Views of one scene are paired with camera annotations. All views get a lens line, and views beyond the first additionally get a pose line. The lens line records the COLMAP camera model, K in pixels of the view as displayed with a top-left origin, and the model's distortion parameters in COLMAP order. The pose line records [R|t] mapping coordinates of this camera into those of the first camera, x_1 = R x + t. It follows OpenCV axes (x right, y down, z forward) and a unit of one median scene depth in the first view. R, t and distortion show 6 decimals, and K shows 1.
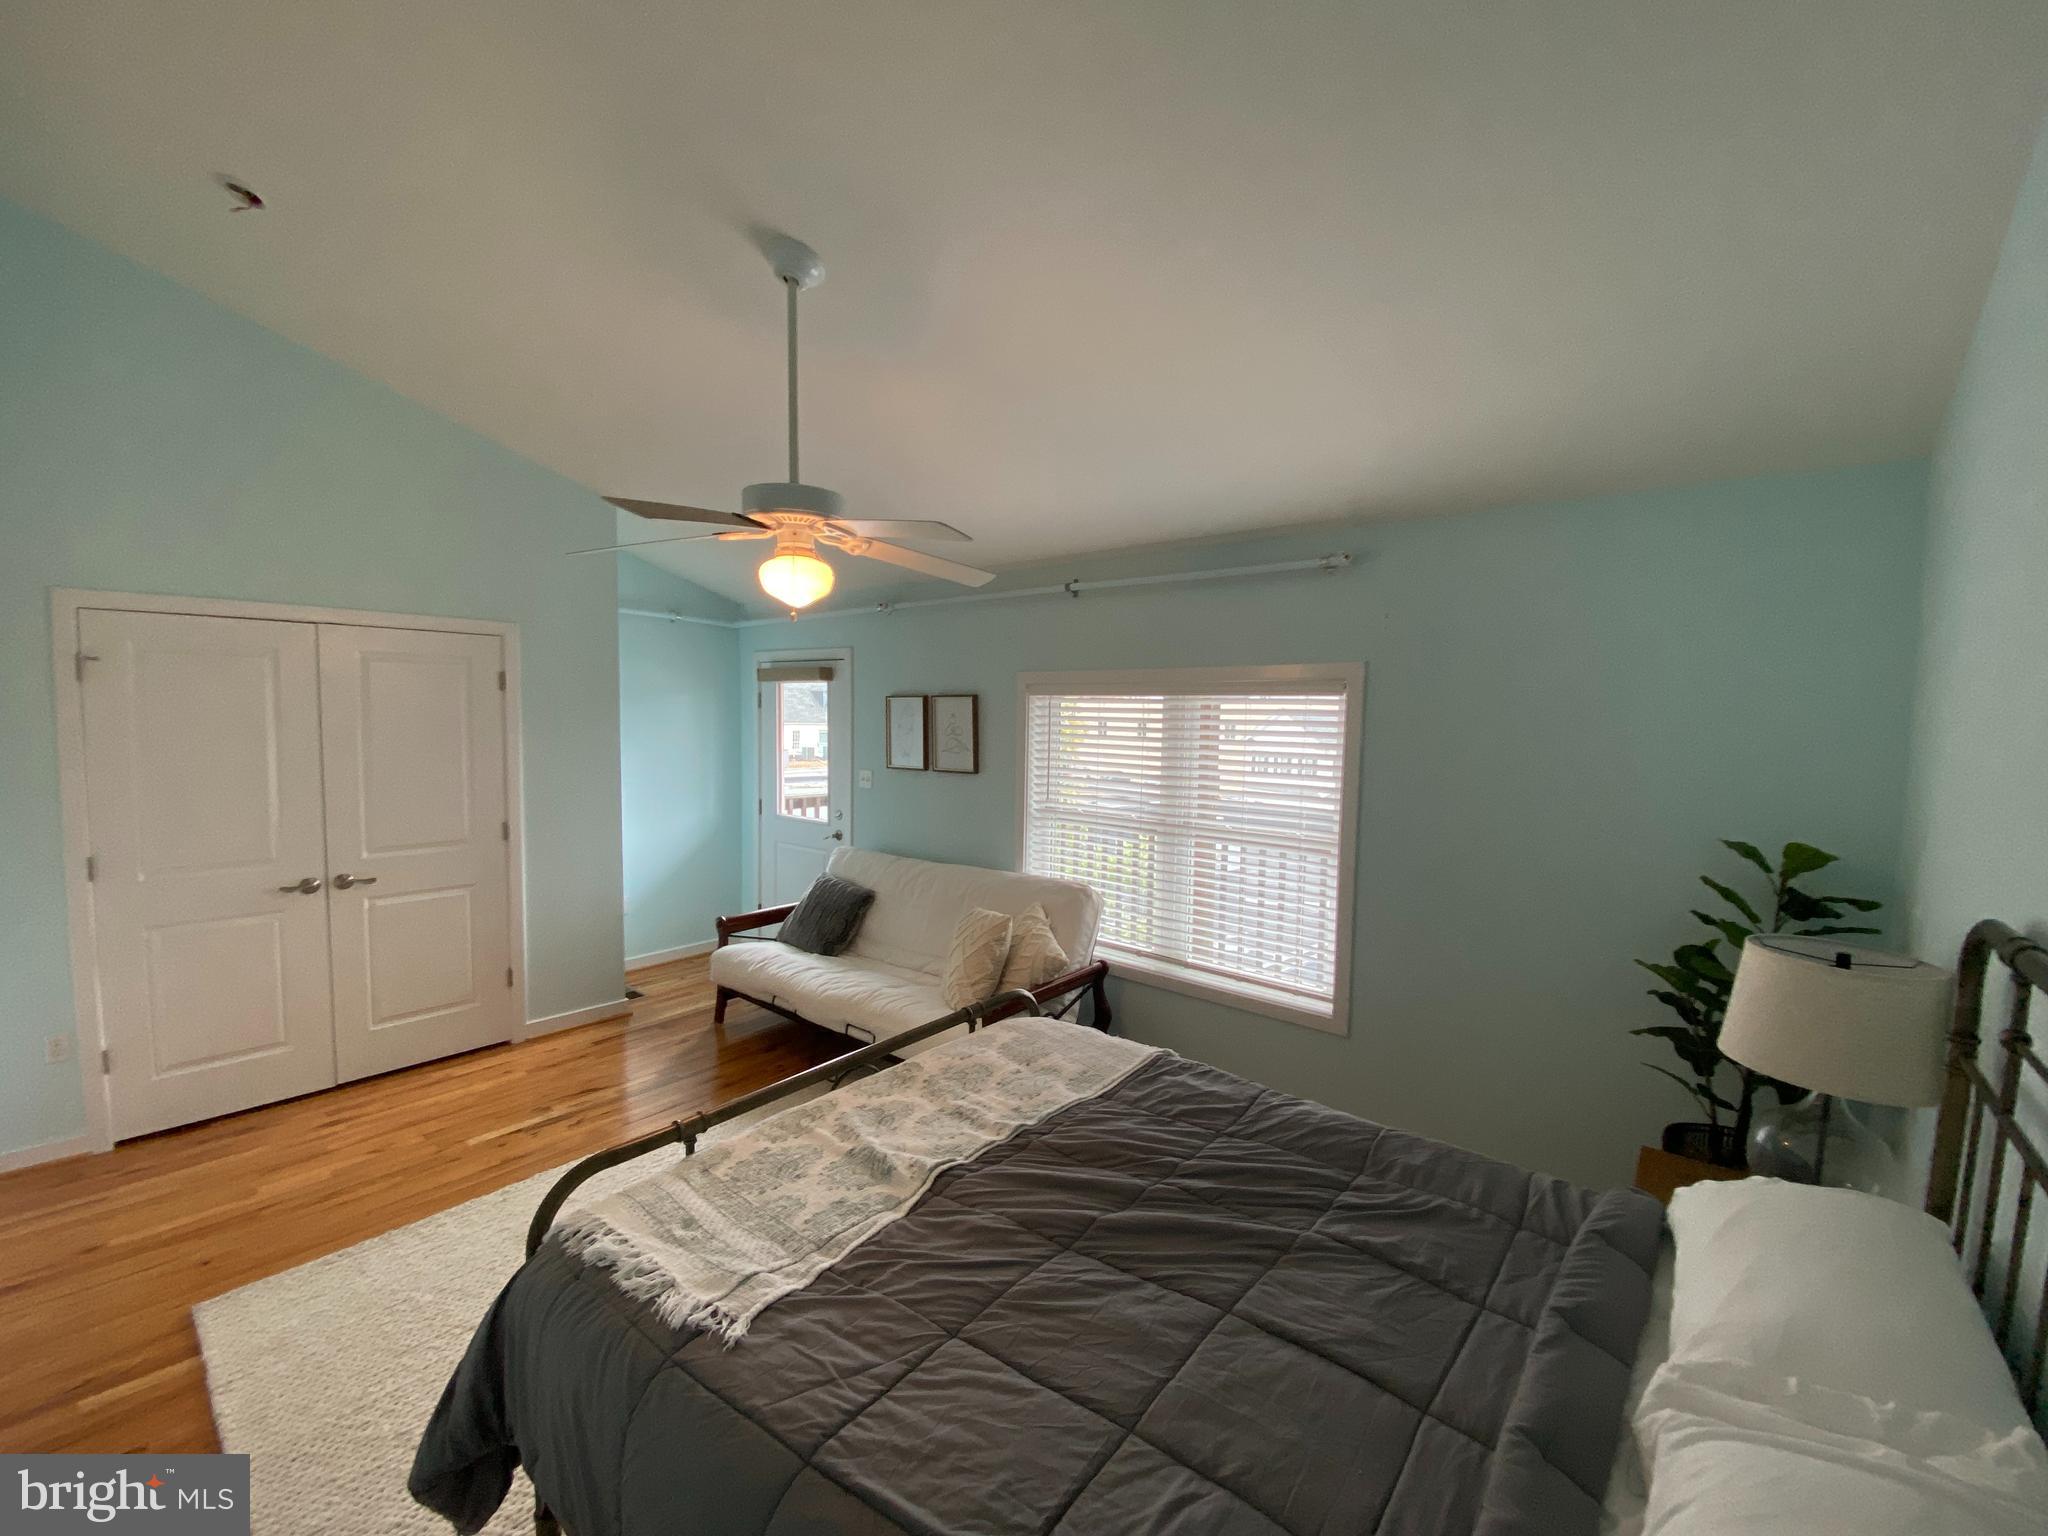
lens RADIAL K [[823.7, 0, 1012.5], [0, 823.7, 776.4], [0, 0, 1]] dist [0.002108, -0.012859]
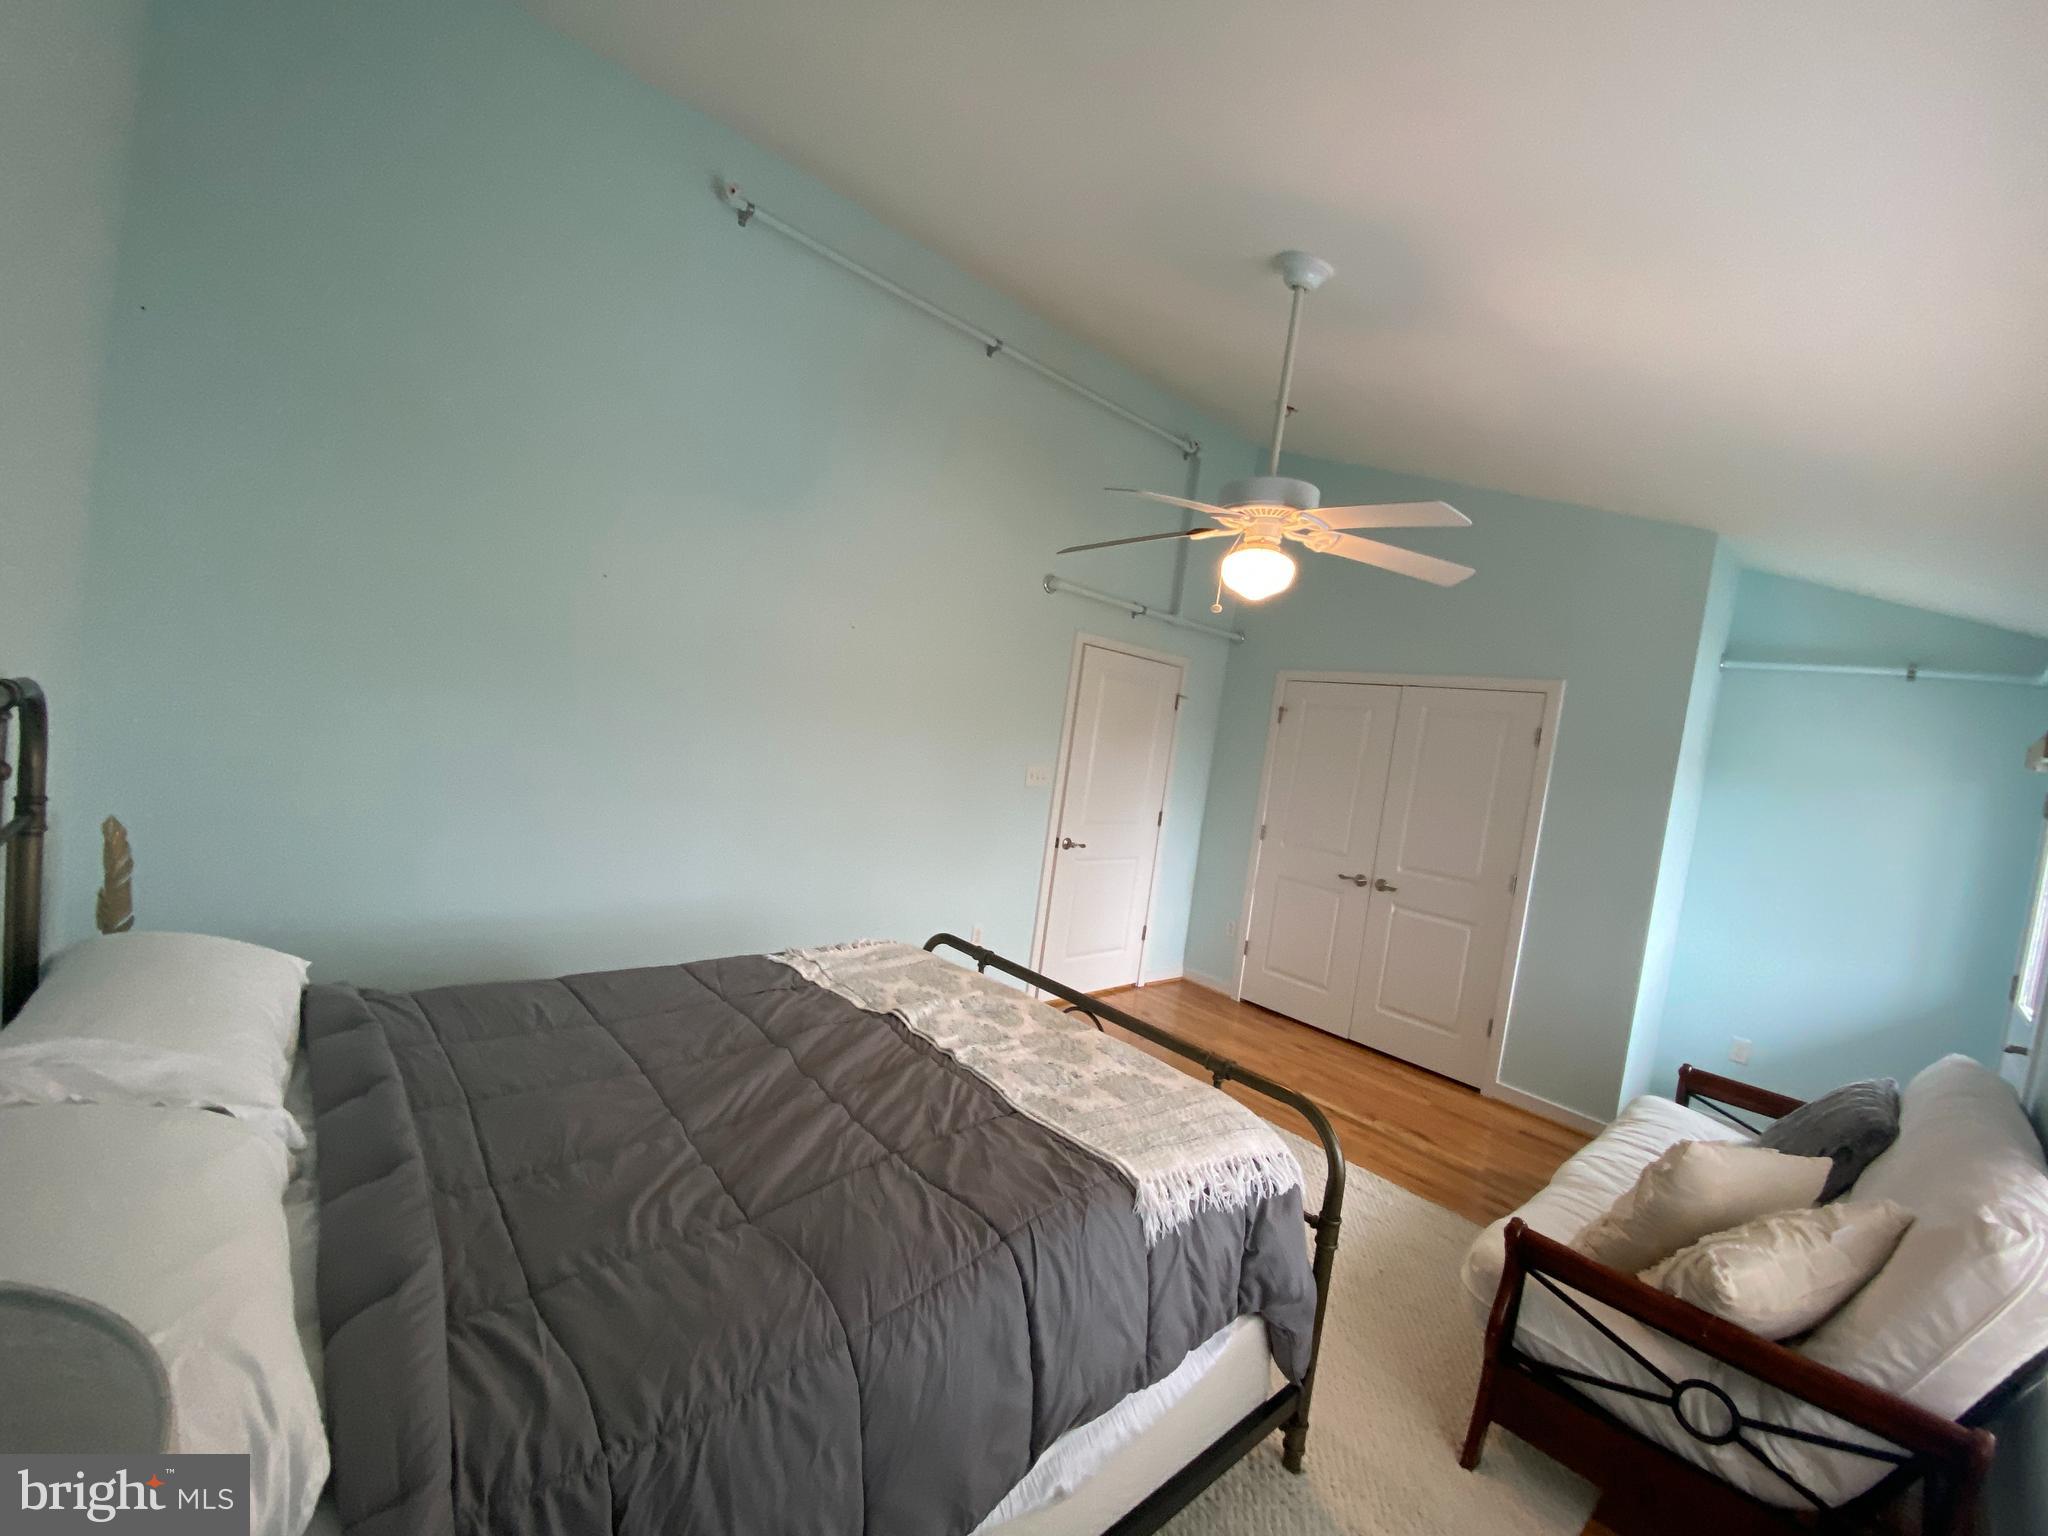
lens RADIAL K [[823.7, 0, 1036.3], [0, 823.7, 768.3], [0, 0, 1]] dist [0.002108, -0.012859]
pose [[-0.123398, 0.017121, -0.992210, 0.533918], [-0.205661, 0.977702, 0.042448, 0.006697], [0.970812, 0.209296, -0.117125, 0.605705]]
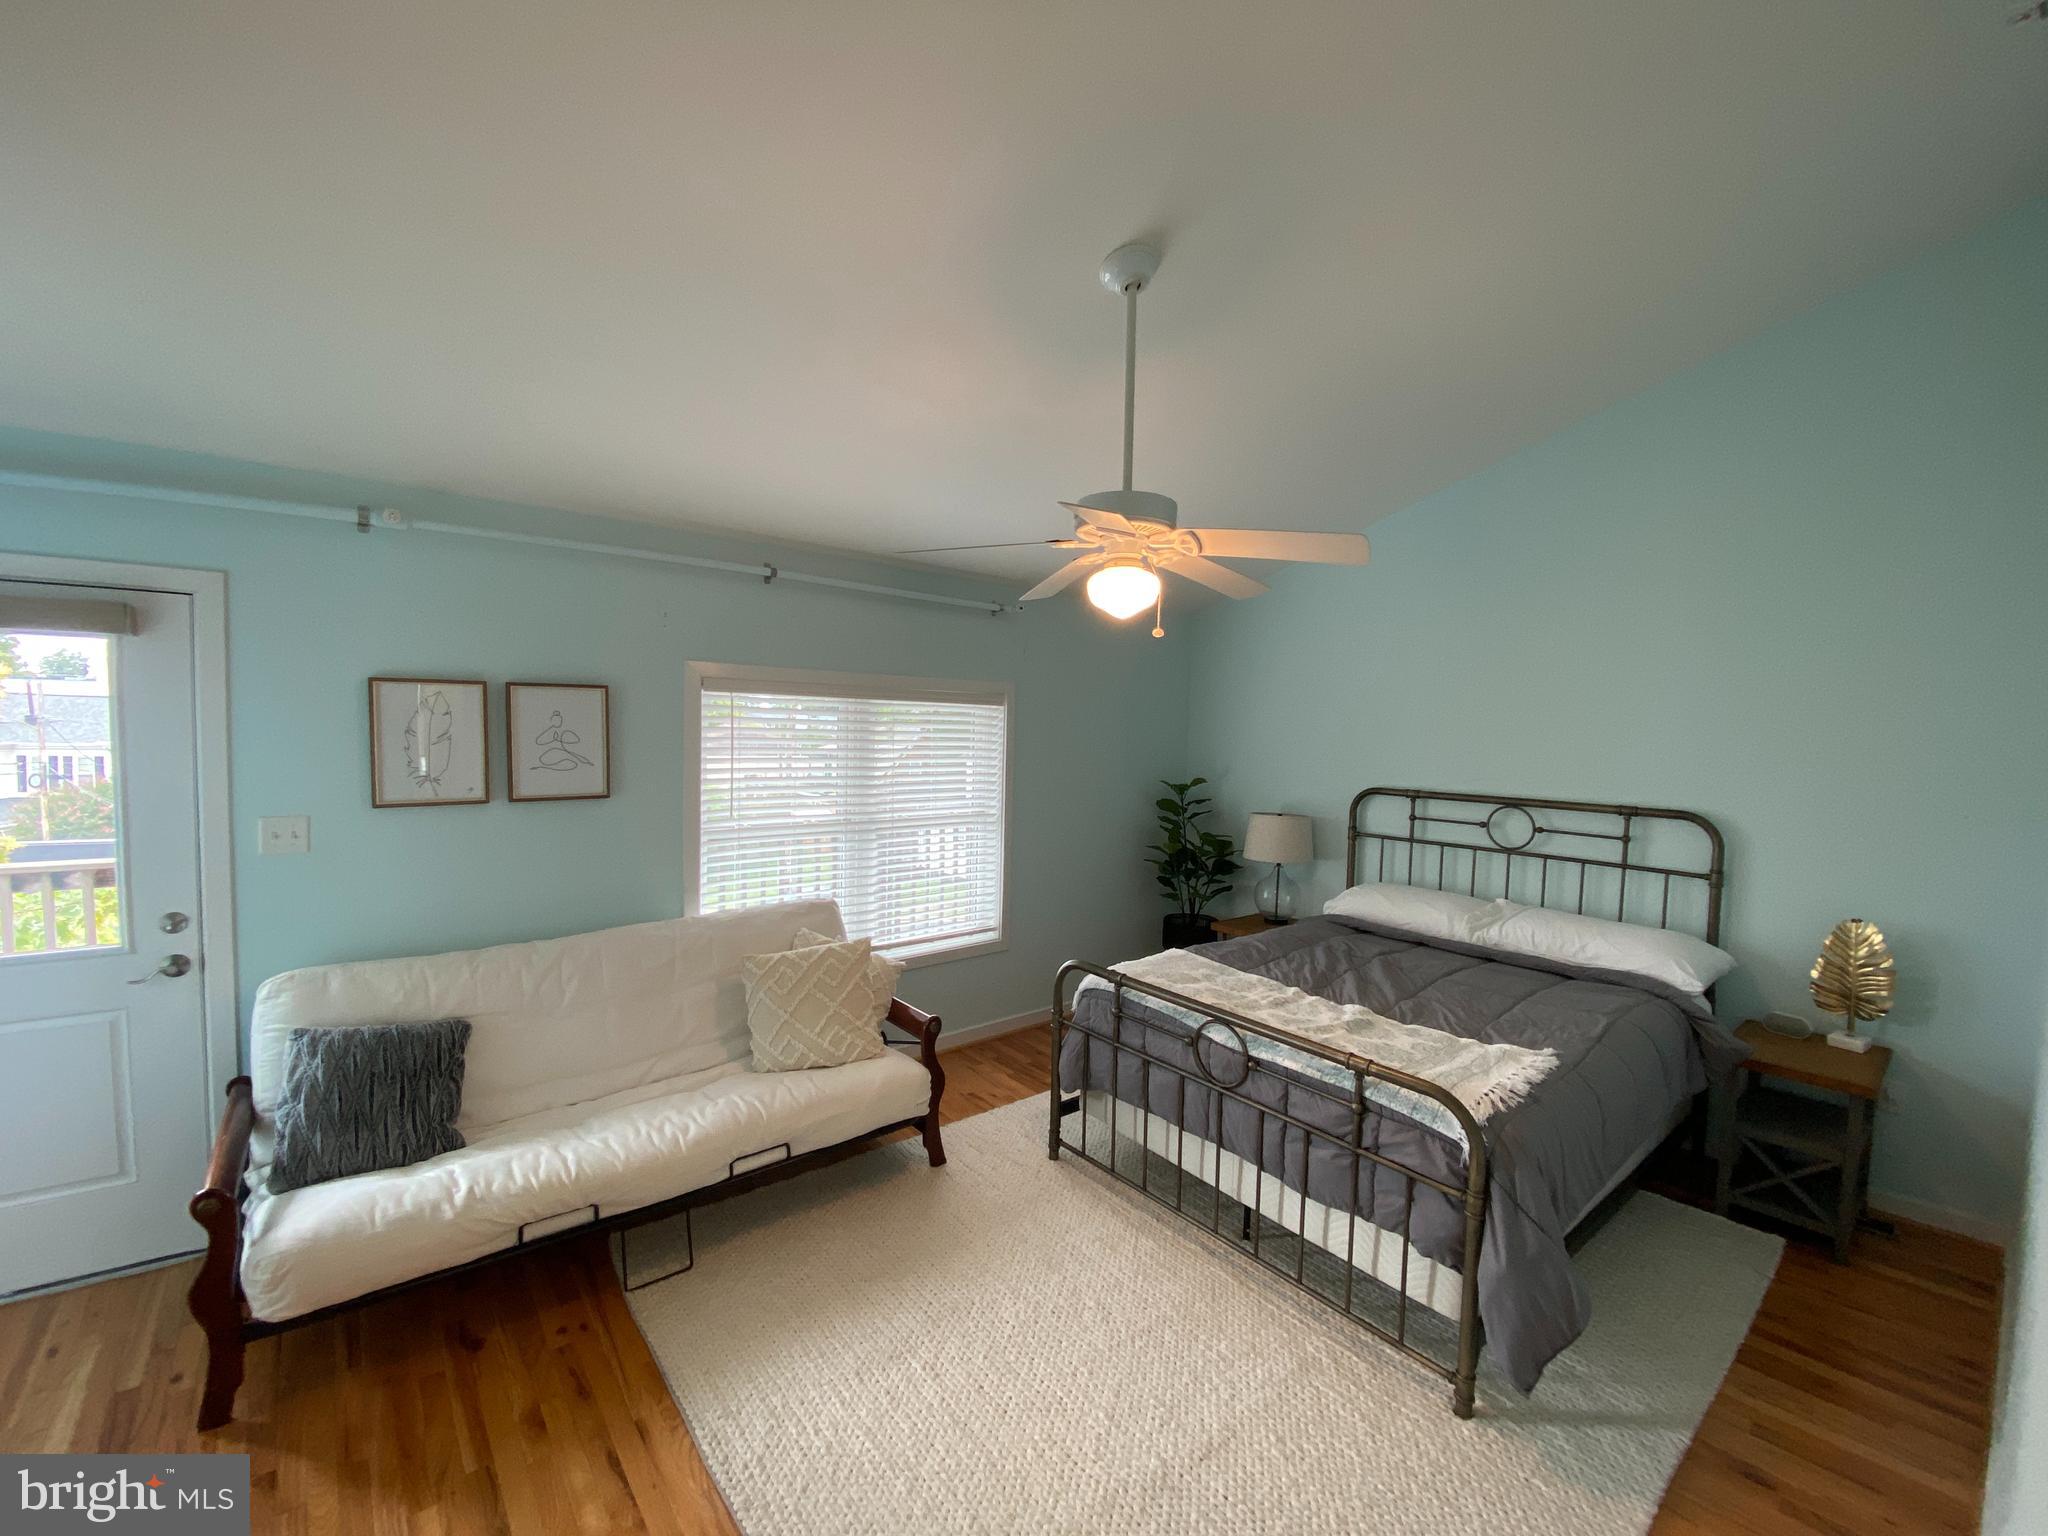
lens RADIAL K [[823.7, 0, 1031.4], [0, 823.7, 782.3], [0, 0, 1]] dist [0.002108, -0.012859]
pose [[0.191263, -0.080850, 0.978203, -0.841481], [0.056382, 0.995861, 0.071285, -0.058352], [-0.979918, 0.041519, 0.195030, 0.619740]]
